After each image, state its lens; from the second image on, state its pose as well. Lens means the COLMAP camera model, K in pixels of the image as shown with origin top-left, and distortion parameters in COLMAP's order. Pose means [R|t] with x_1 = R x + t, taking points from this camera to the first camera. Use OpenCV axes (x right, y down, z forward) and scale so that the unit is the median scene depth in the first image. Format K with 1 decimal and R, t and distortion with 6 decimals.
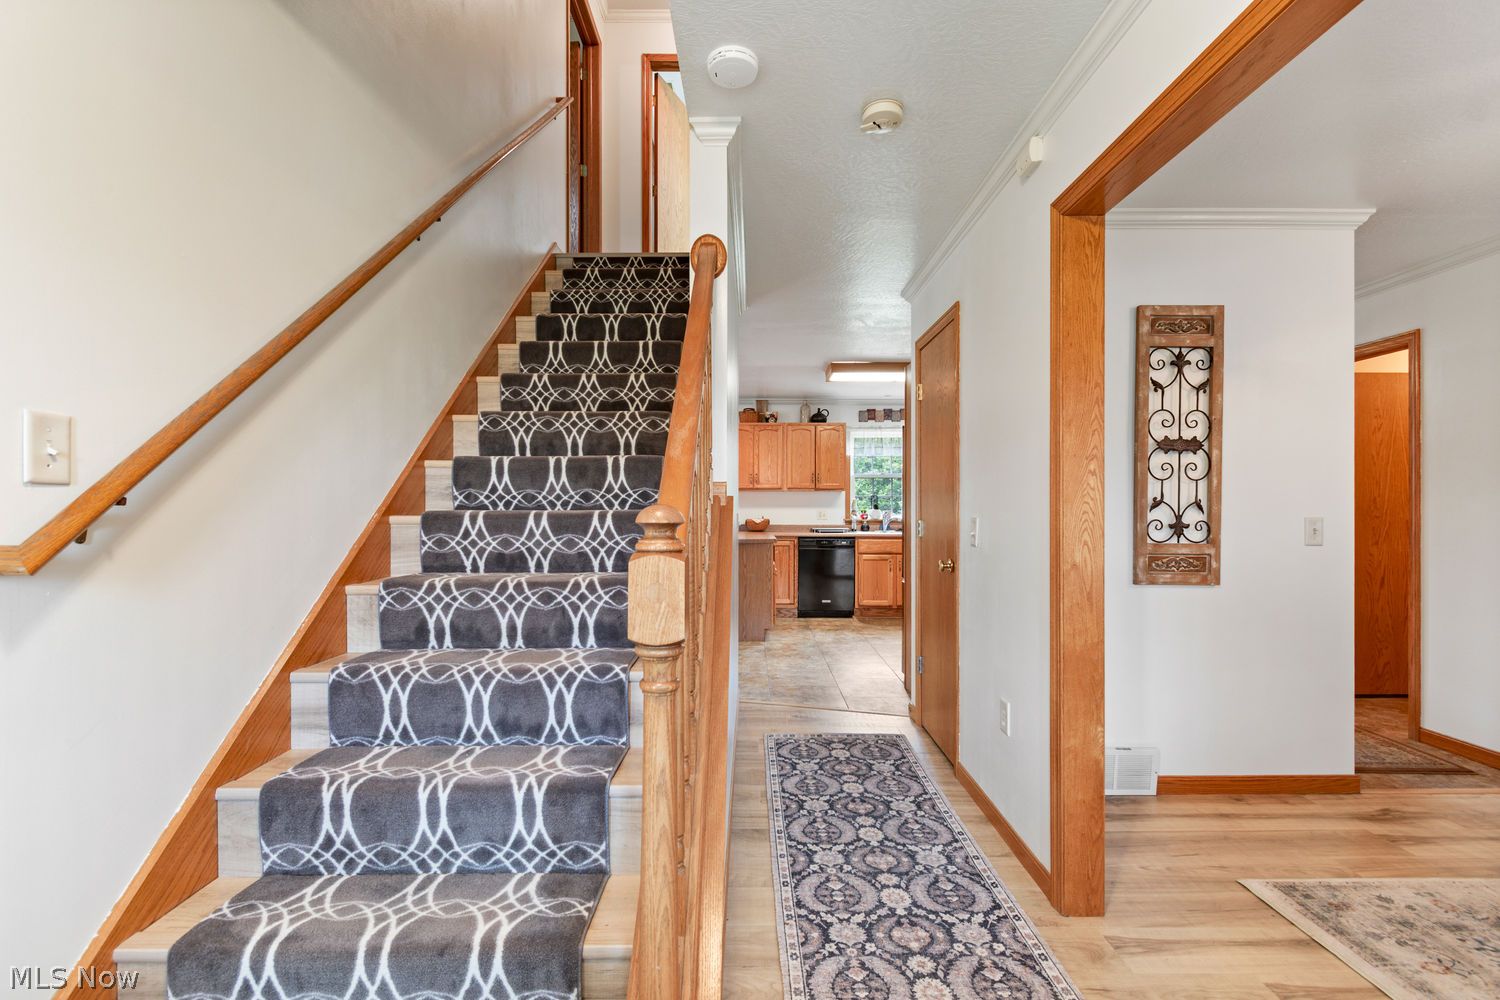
lens RADIAL K [[668.6, 0, 748.6], [0, 668.6, 507.4], [0, 0, 1]] dist [0.005729, -0.002235]
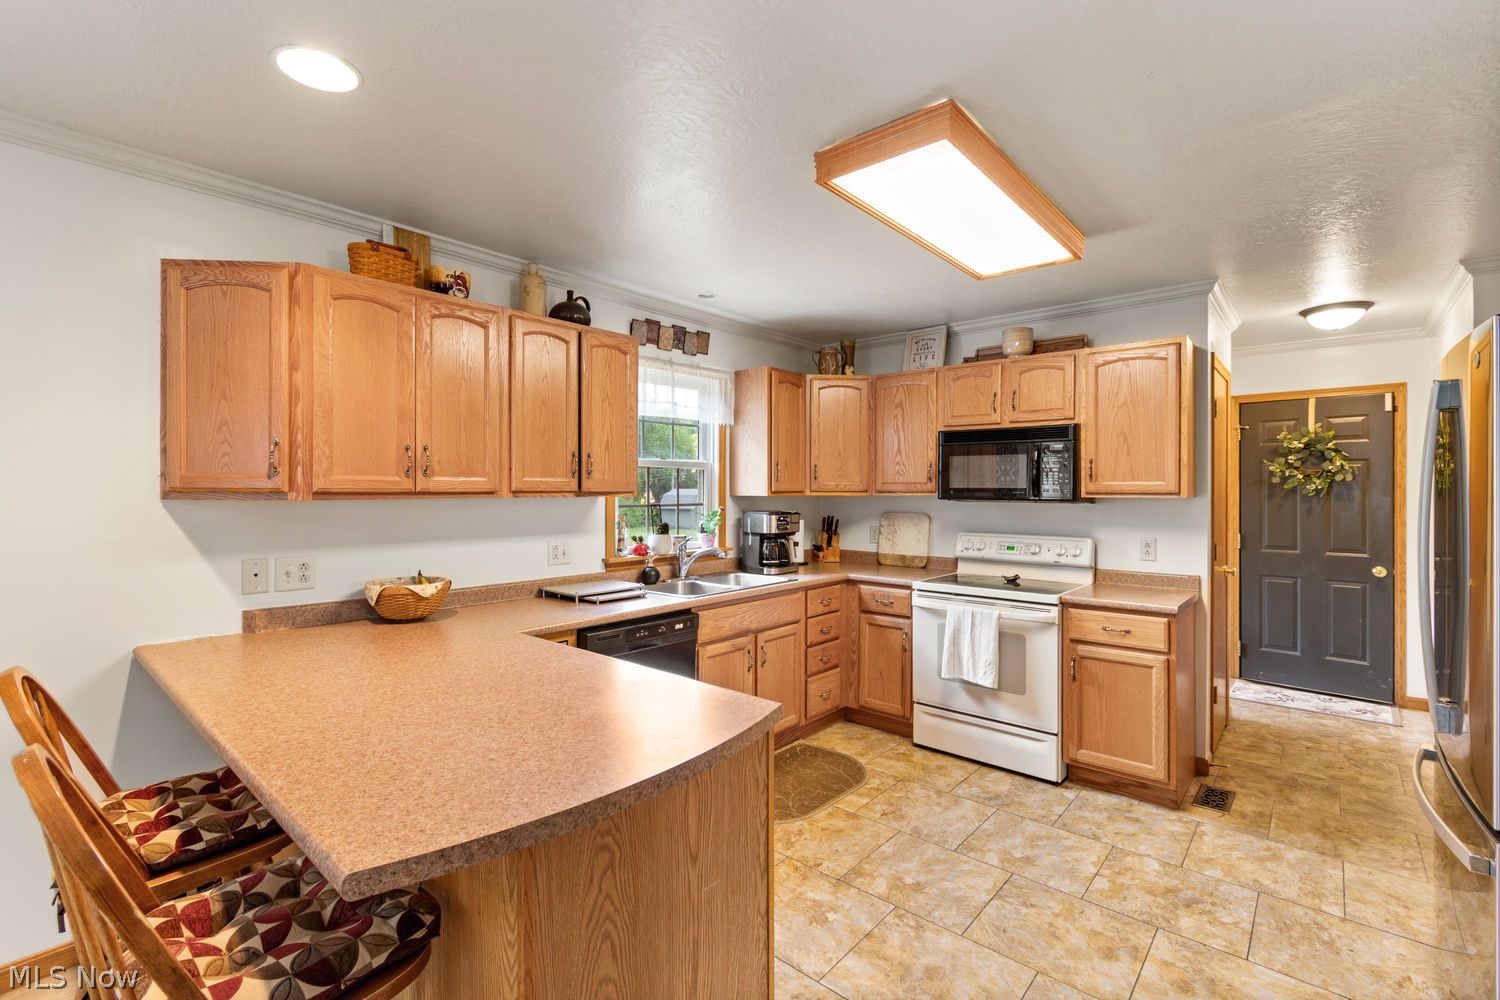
lens RADIAL K [[668.6, 0, 759.9], [0, 668.6, 492.7], [0, 0, 1]] dist [0.005729, -0.002235]
pose [[0.640909, -0.001661, 0.767615, -0.130298], [0.002630, 0.999997, -0.000032, -0.026272], [-0.767612, 0.002039, 0.640912, 0.657884]]
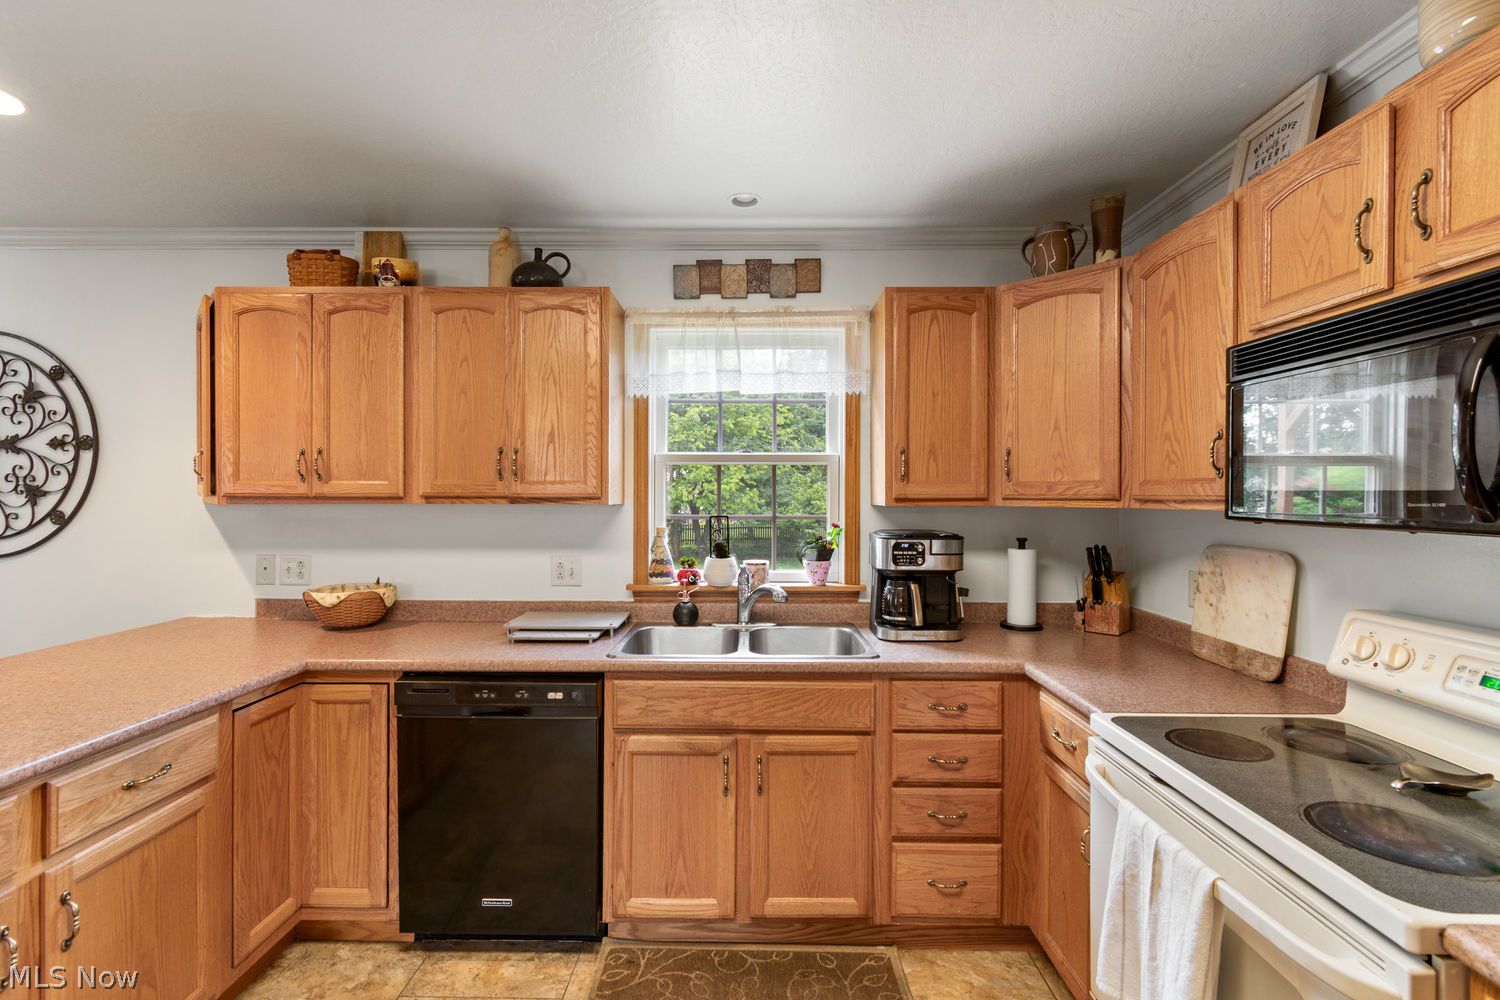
lens RADIAL K [[668.6, 0, 746.6], [0, 668.6, 497.2], [0, 0, 1]] dist [0.005729, -0.002235]
pose [[0.999994, 0.003573, -0.000268, 0.207110], [-0.003574, 0.999988, -0.003257, -0.026591], [0.000257, 0.003258, 0.999995, 0.677884]]
